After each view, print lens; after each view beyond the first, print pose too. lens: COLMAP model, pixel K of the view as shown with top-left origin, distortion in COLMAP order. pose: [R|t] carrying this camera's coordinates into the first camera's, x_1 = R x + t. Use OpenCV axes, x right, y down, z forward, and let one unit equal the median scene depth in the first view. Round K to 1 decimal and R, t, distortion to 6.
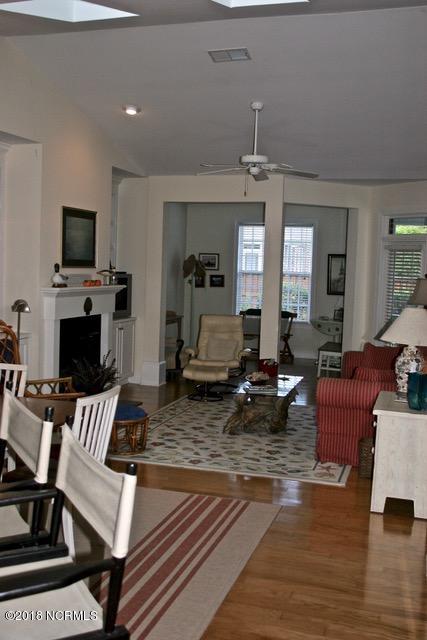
lens RADIAL K [[691.9, 0, 213.5], [0, 691.9, 320.0], [0, 0, 1]] dist [0.000403, -0.002217]
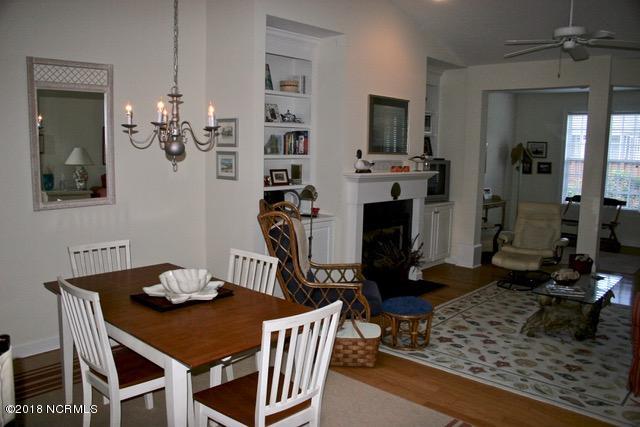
lens RADIAL K [[521.9, 0, 320.0], [0, 521.9, 213.5], [0, 0, 1]] dist [-0.149113, 0.134925]
pose [[0.903984, 0.042094, -0.425488, 0.051677], [-0.027508, 0.998806, 0.040371, -0.015850], [0.426680, -0.024790, 0.904063, 0.261195]]
